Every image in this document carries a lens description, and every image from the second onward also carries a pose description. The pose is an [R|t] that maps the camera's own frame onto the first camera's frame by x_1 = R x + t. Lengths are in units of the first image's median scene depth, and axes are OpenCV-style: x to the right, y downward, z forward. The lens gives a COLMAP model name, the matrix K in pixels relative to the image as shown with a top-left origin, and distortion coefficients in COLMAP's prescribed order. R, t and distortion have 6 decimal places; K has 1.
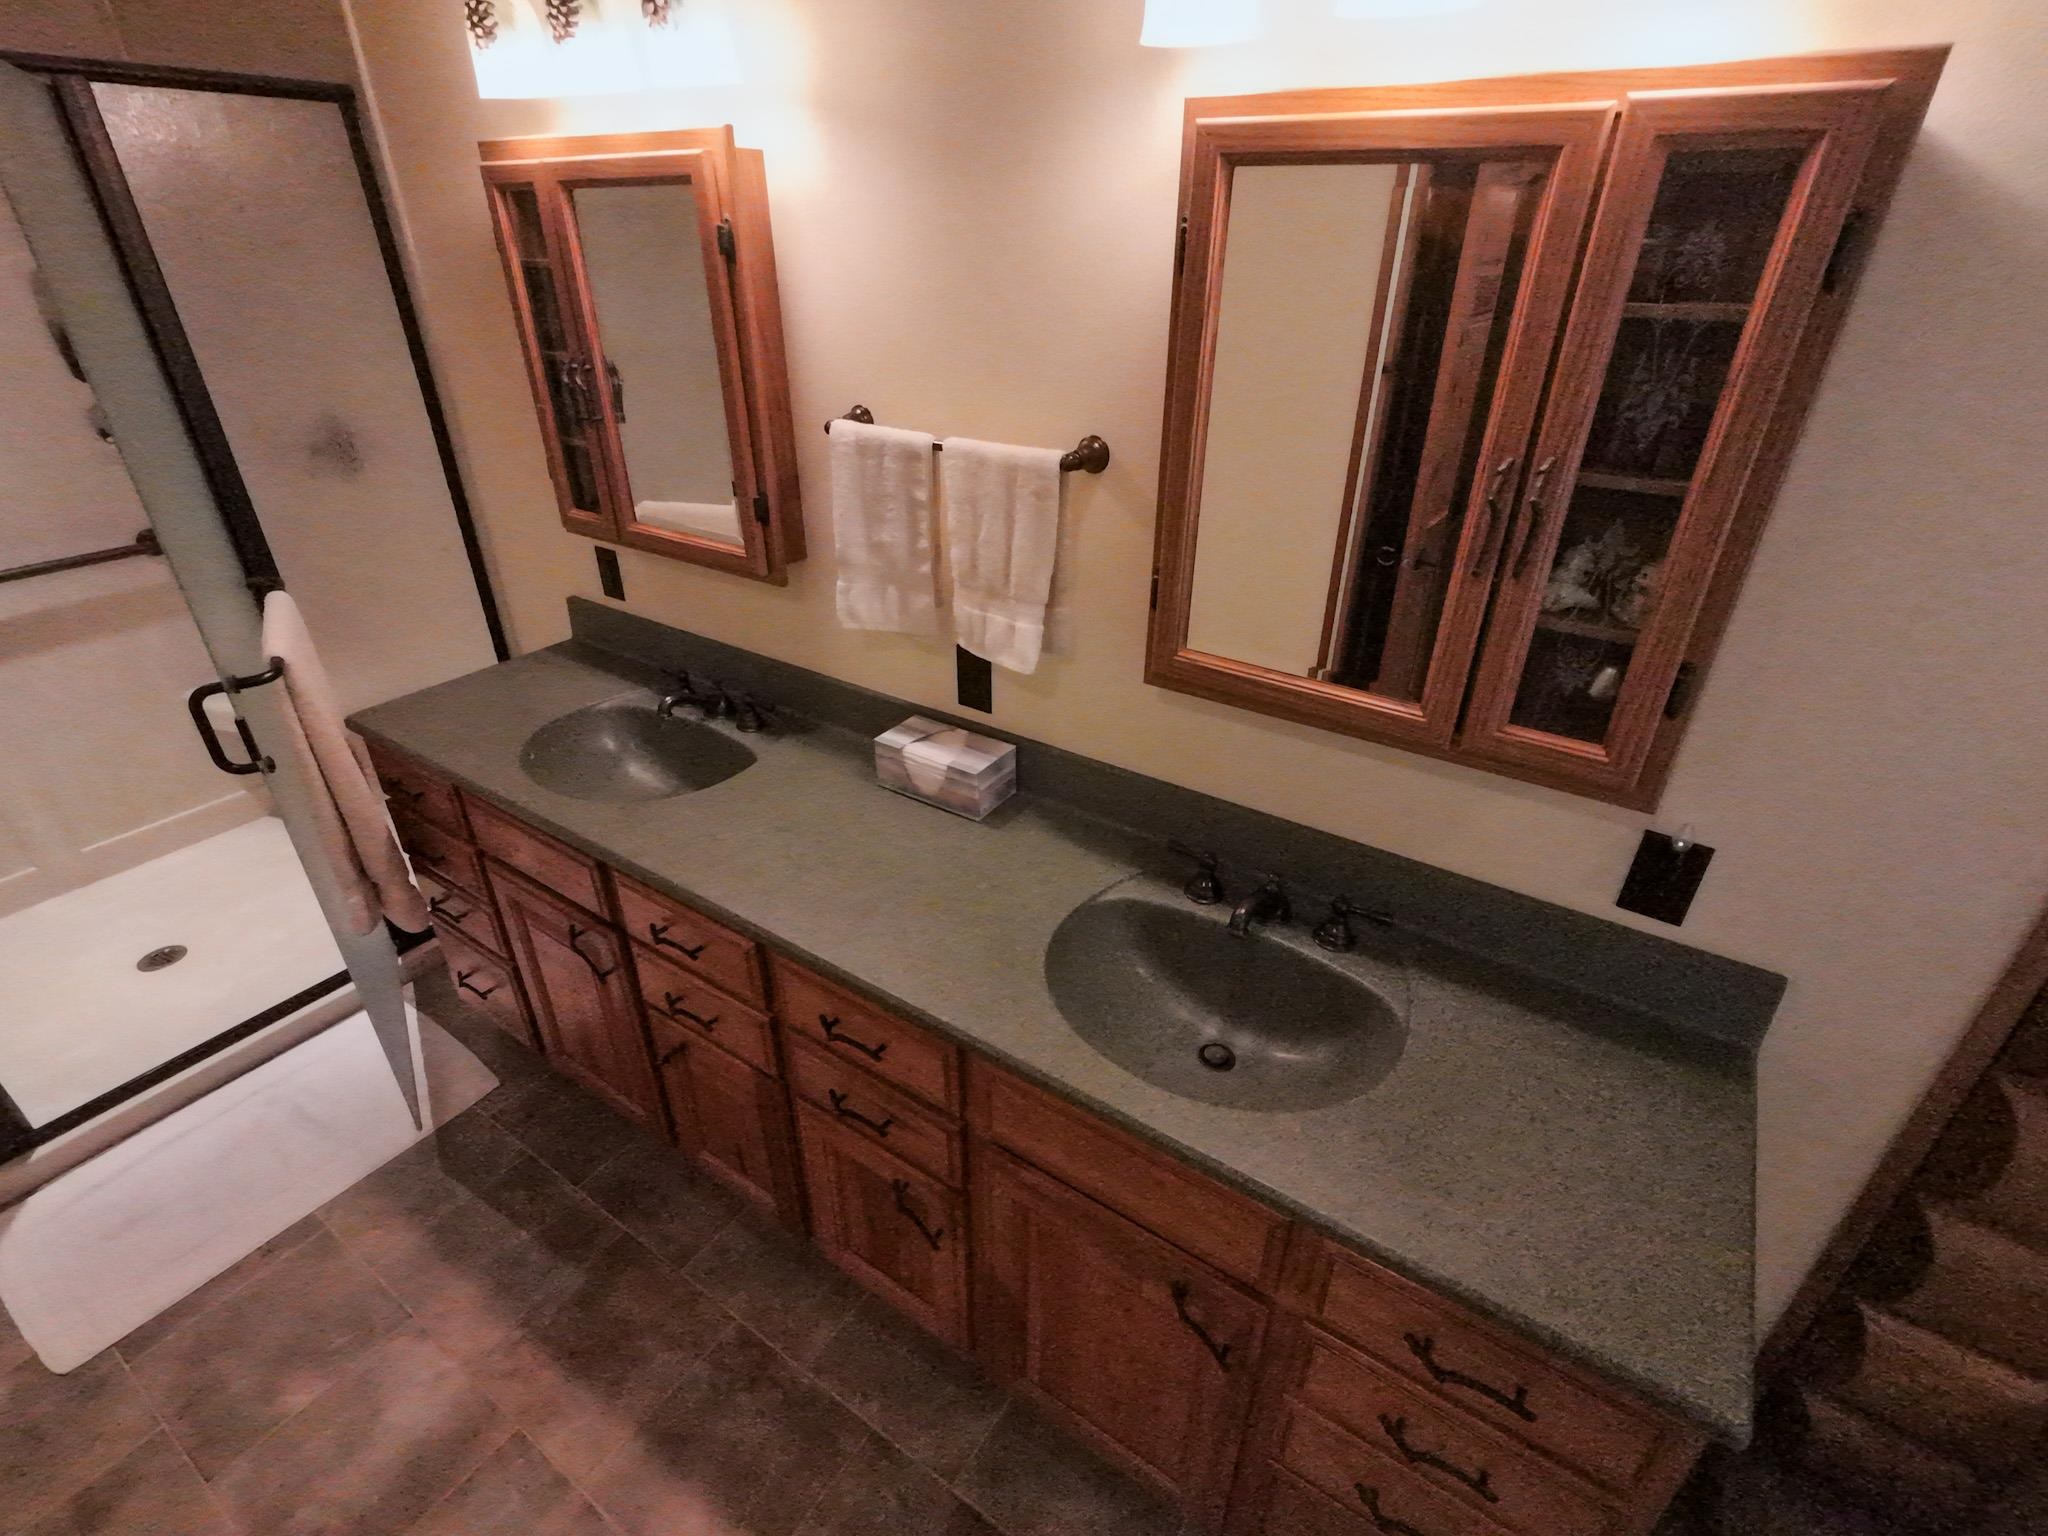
lens RADIAL K [[974.1, 0, 1021.2], [0, 974.1, 768.5], [0, 0, 1]] dist [0.000556, 0.000661]
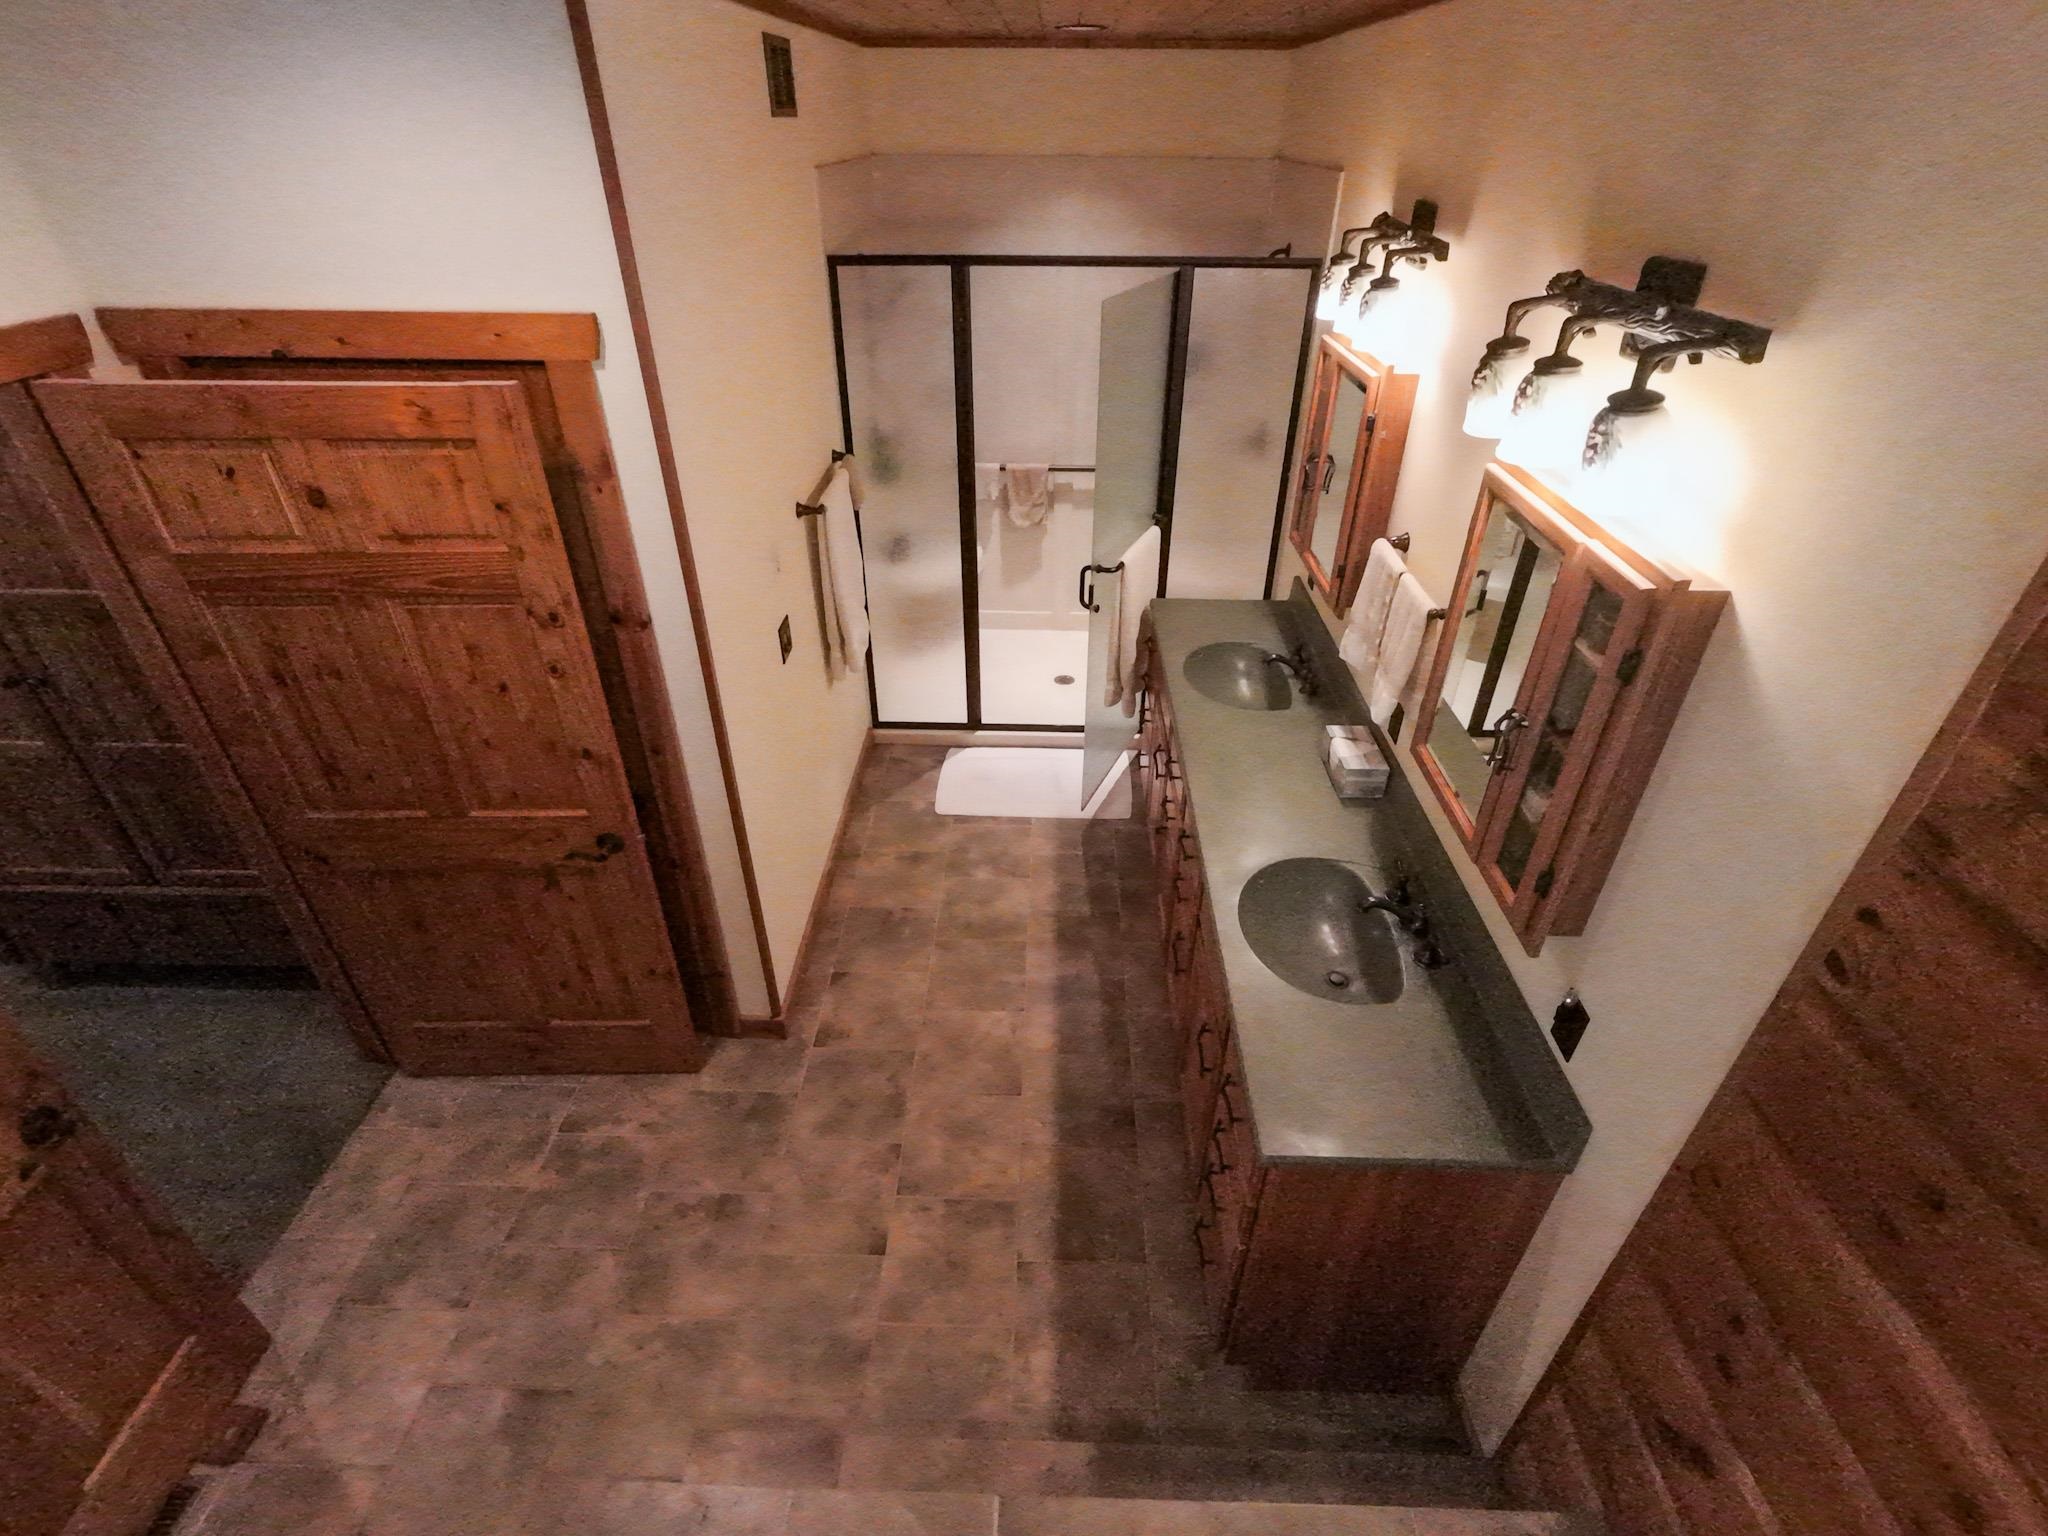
lens RADIAL K [[974.1, 0, 1021.2], [0, 974.1, 768.5], [0, 0, 1]] dist [0.000556, 0.000661]
pose [[0.533390, 0.467702, -0.704805, 0.764120], [-0.415924, 0.870561, 0.262928, -0.185563], [0.736548, 0.152903, 0.658877, -0.433601]]
